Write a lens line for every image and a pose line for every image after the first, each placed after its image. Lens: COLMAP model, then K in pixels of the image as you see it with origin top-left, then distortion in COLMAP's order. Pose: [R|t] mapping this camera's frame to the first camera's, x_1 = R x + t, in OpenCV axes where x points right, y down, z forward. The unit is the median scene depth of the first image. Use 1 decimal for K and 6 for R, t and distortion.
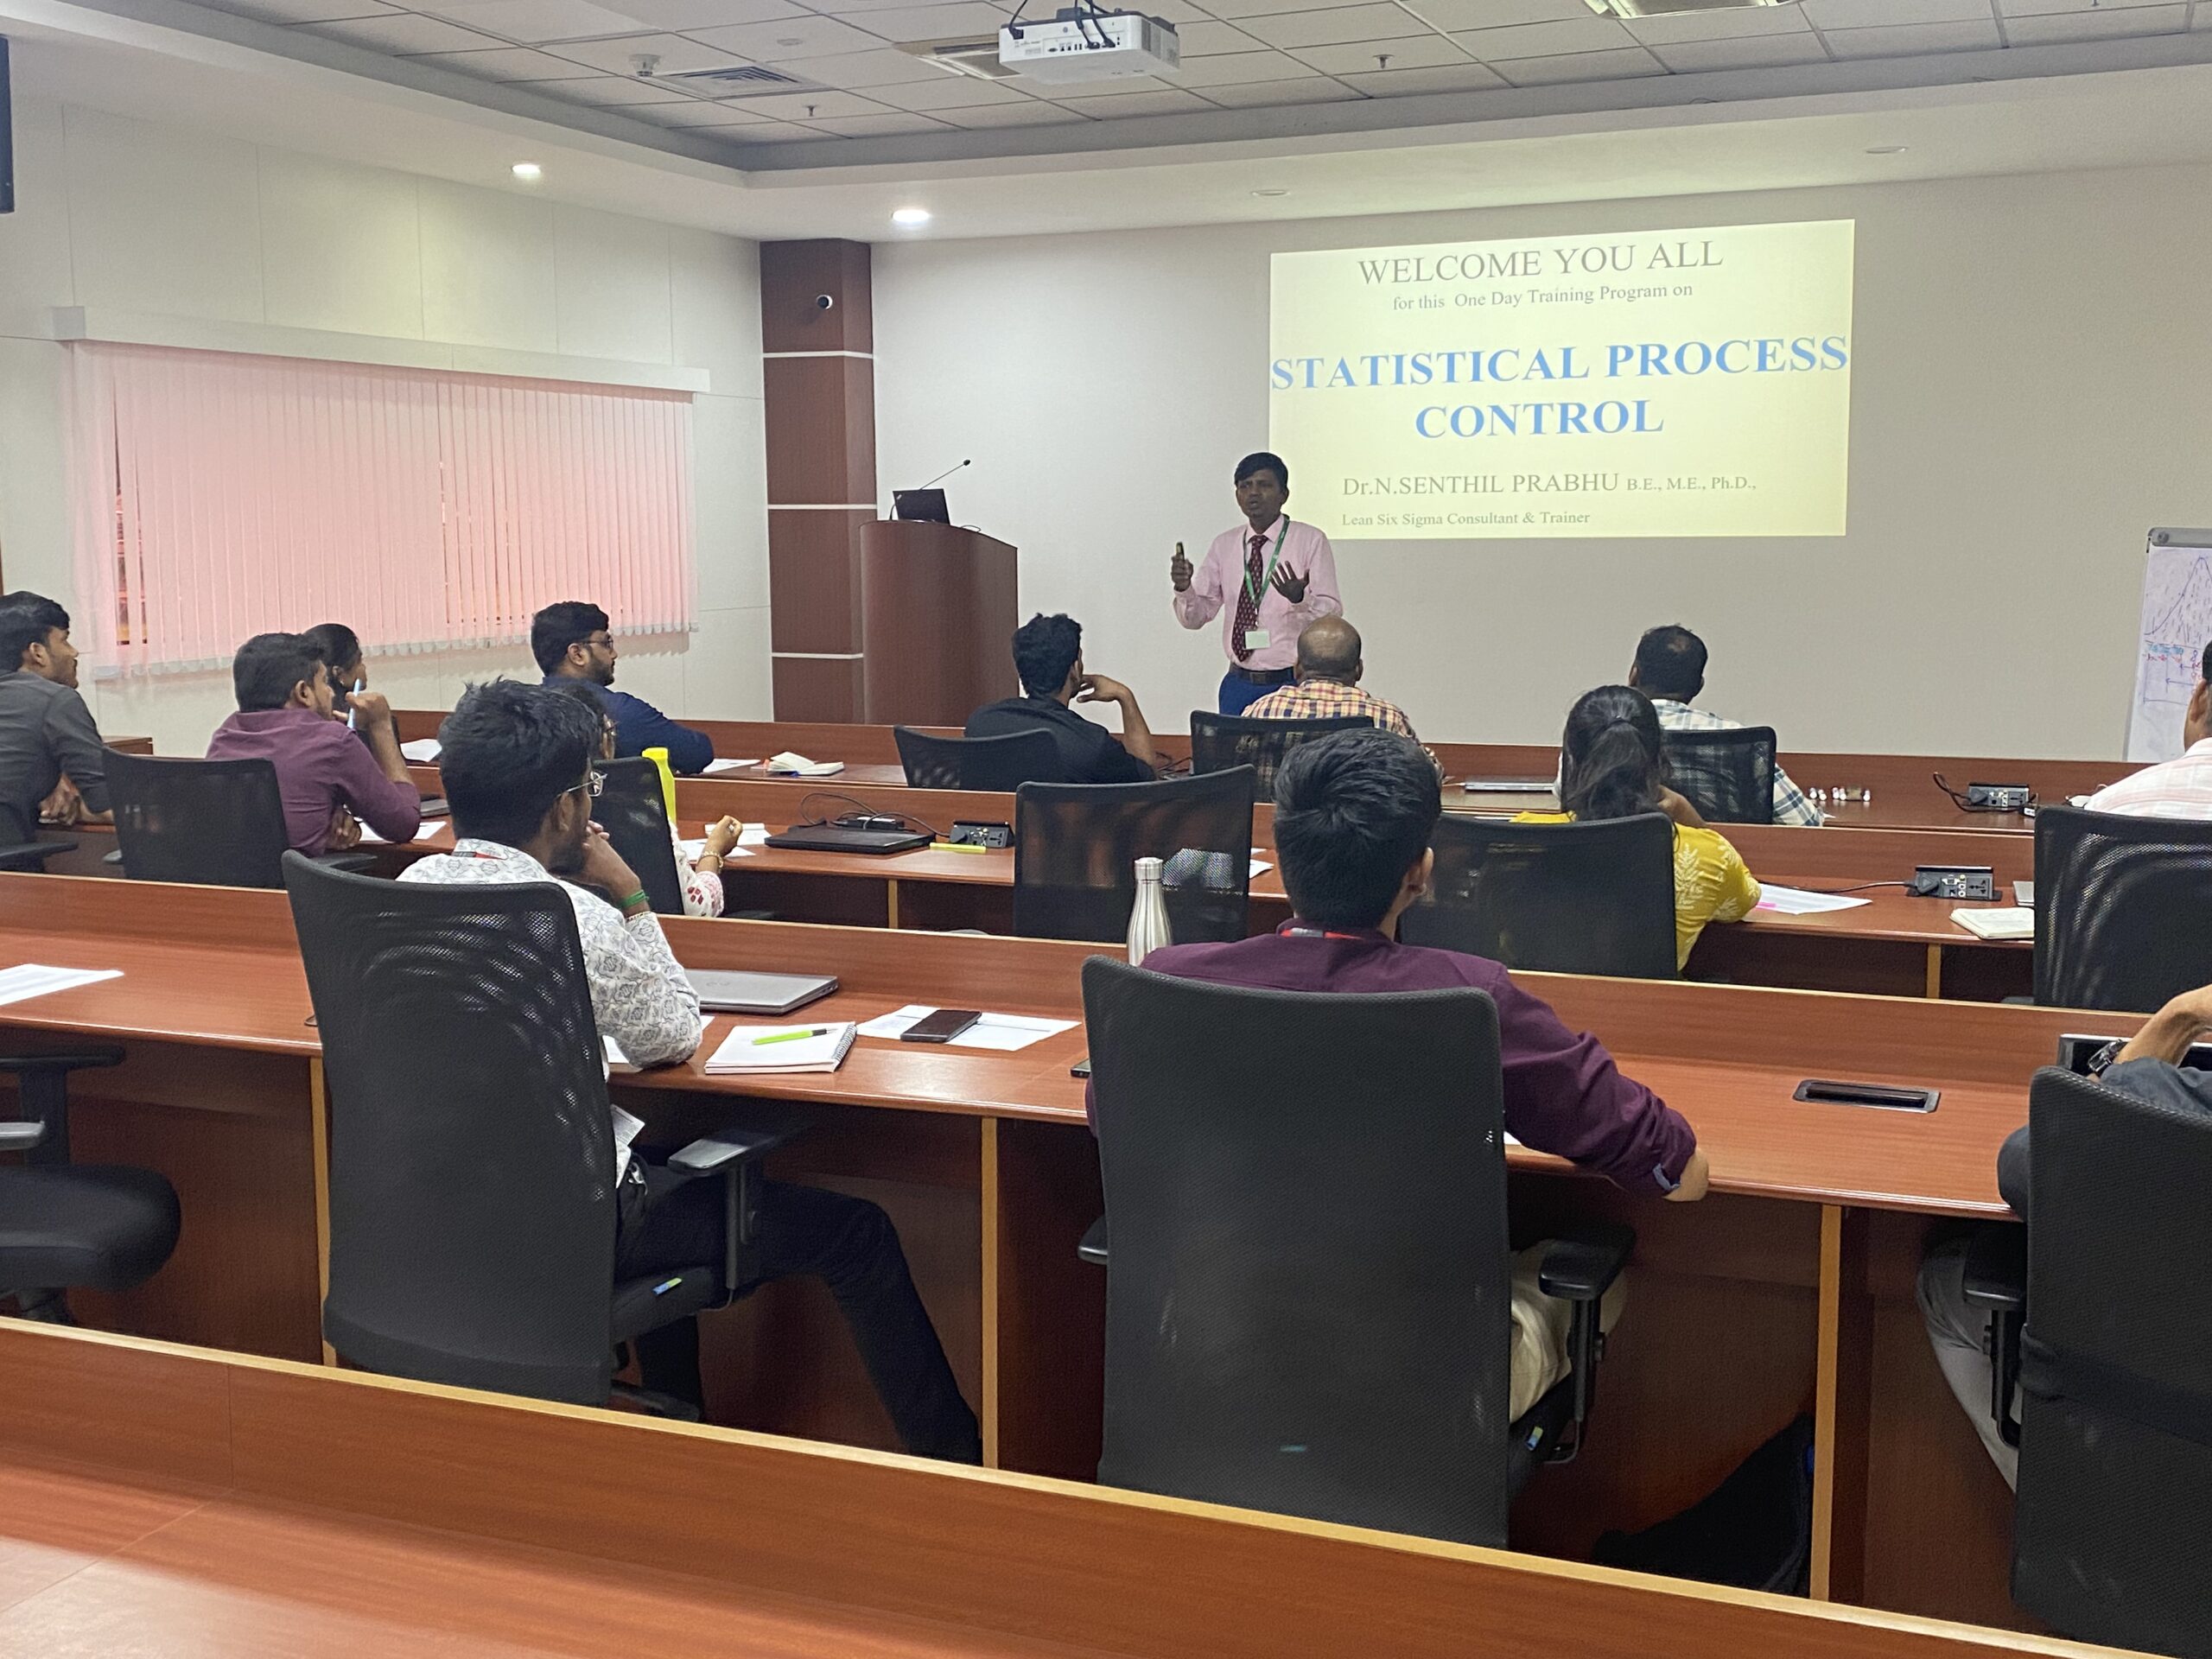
lens RADIAL K [[2339.4, 0, 1089.2], [0, 2339.4, 811.3], [0, 0, 1]] dist [0.004280, 0.000000]
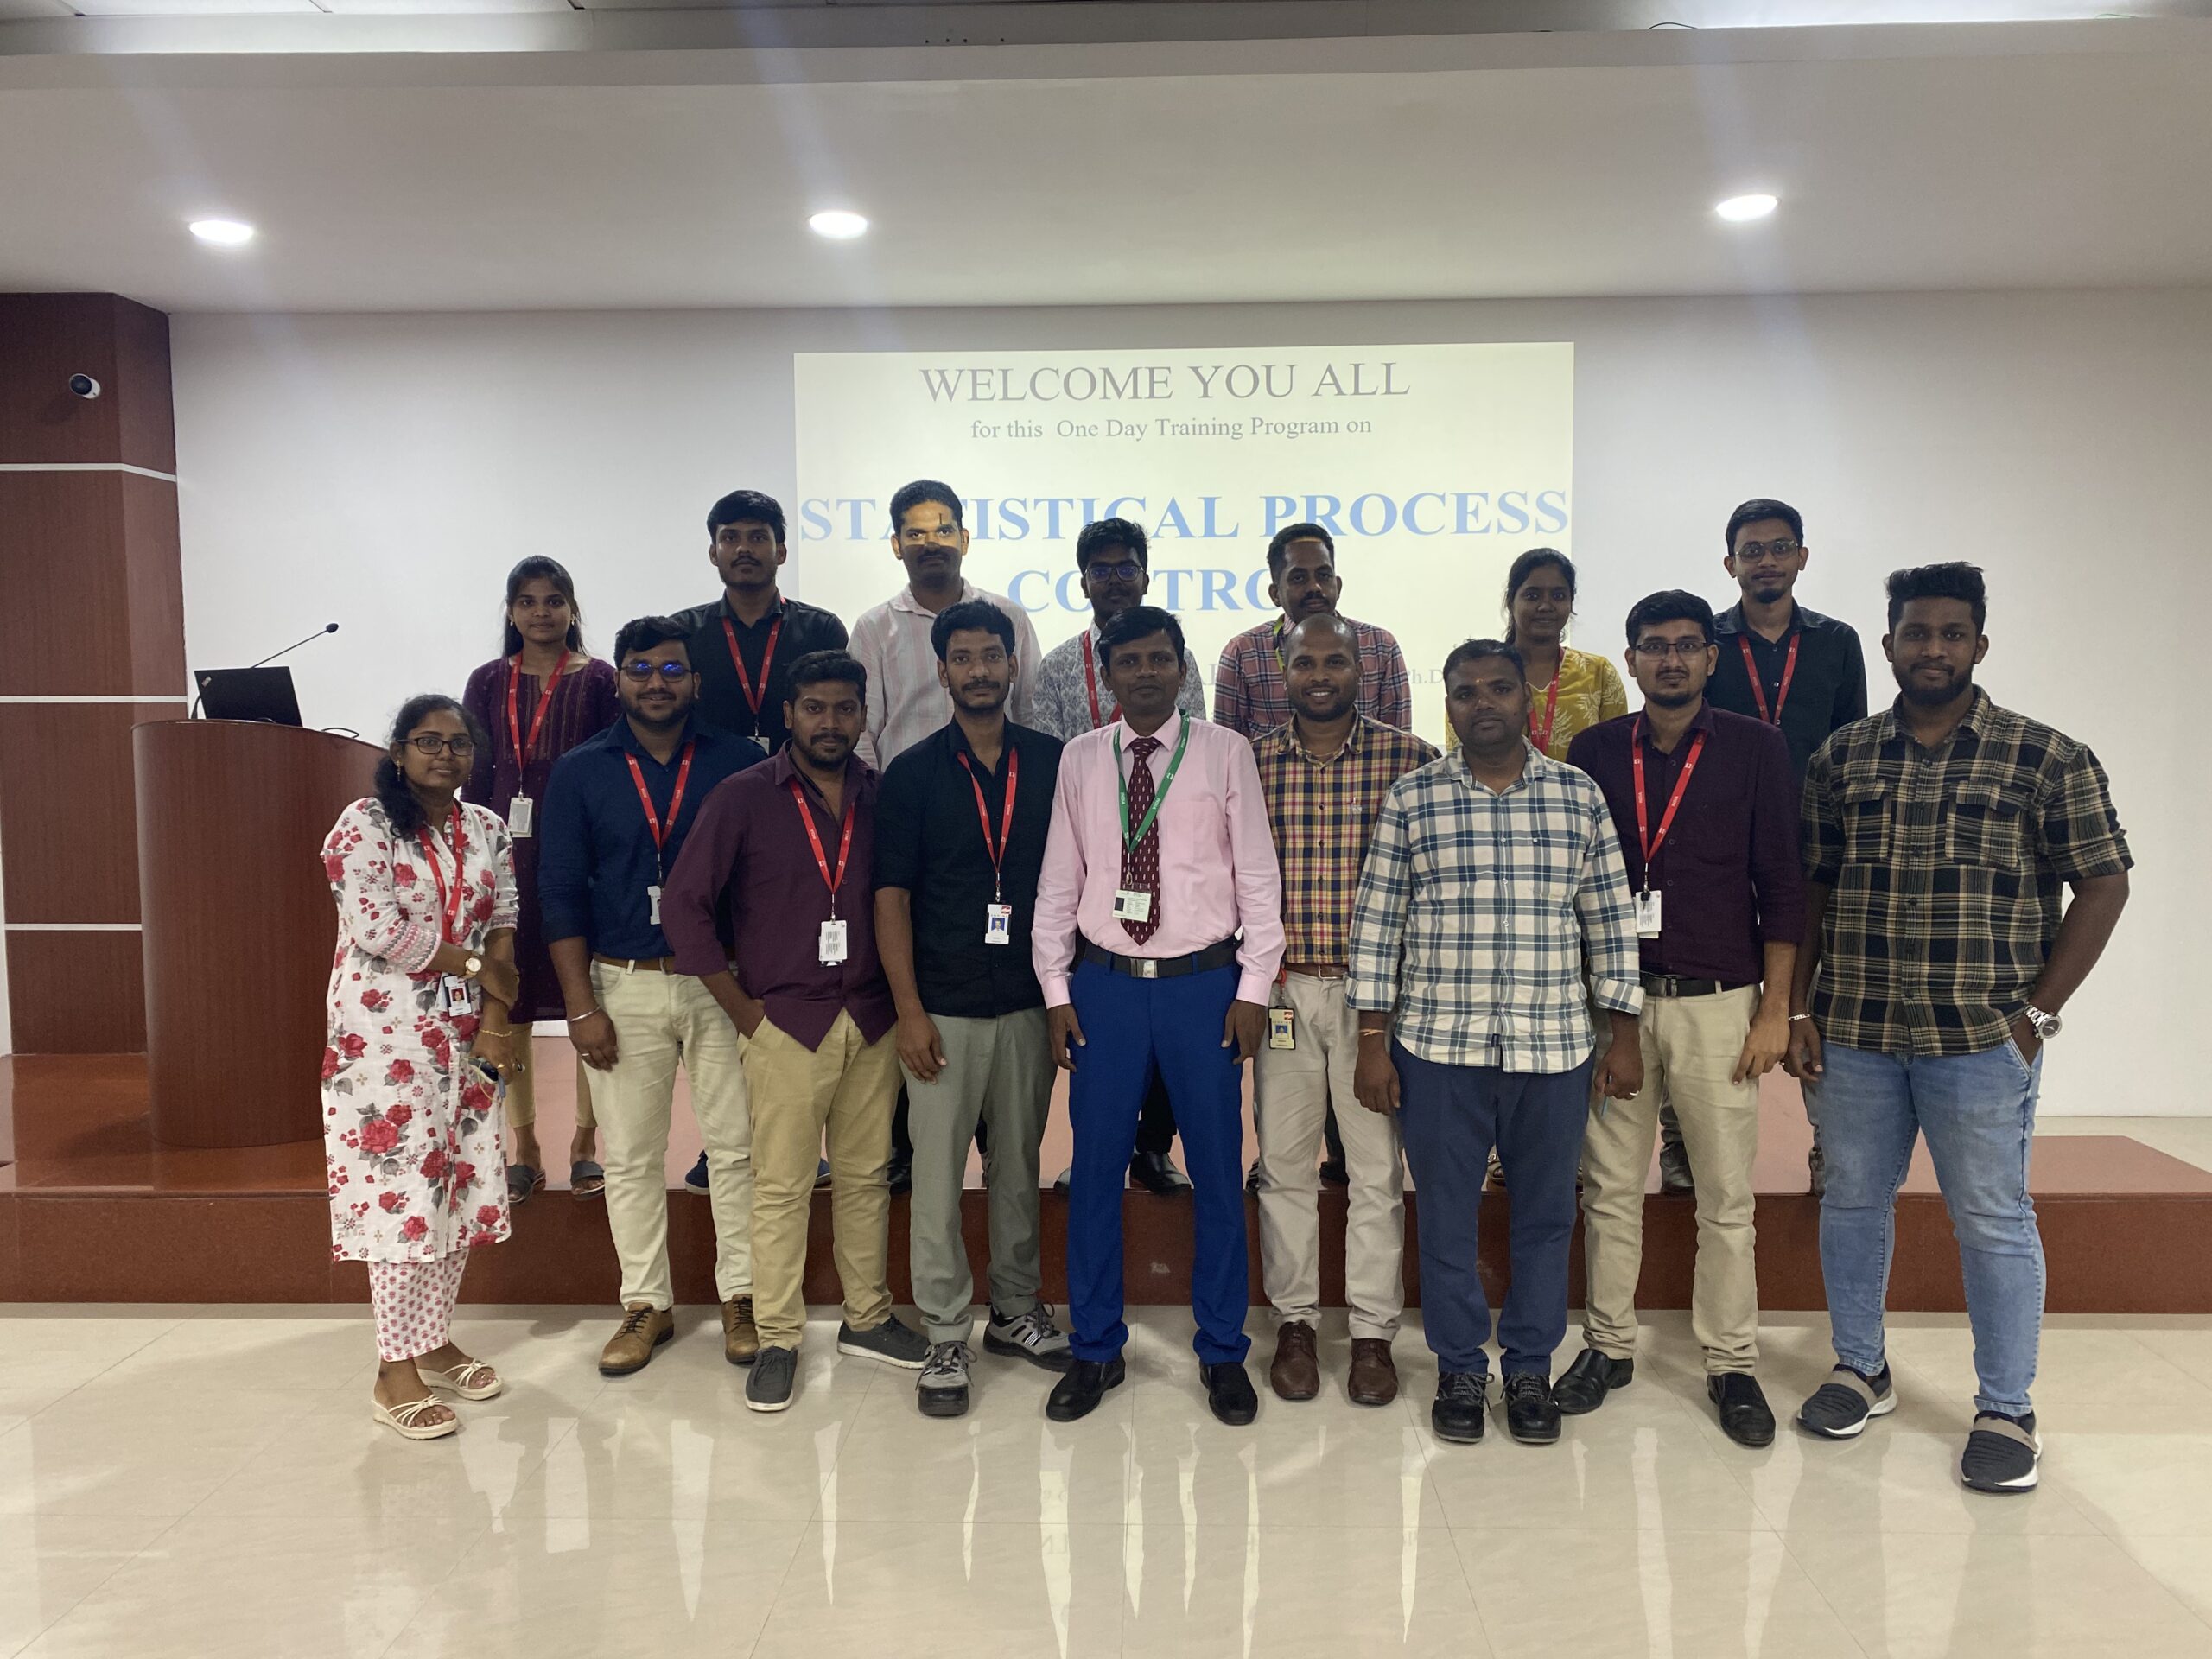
lens RADIAL K [[1696.4, 0, 1156.3], [0, 1696.4, 854.0], [0, 0, 1]] dist [0.022610, -0.022676]
pose [[0.928417, -0.025038, 0.370695, -0.017777], [0.044721, 0.998004, -0.044598, -0.059076], [-0.368838, 0.057984, 0.927683, 0.502864]]
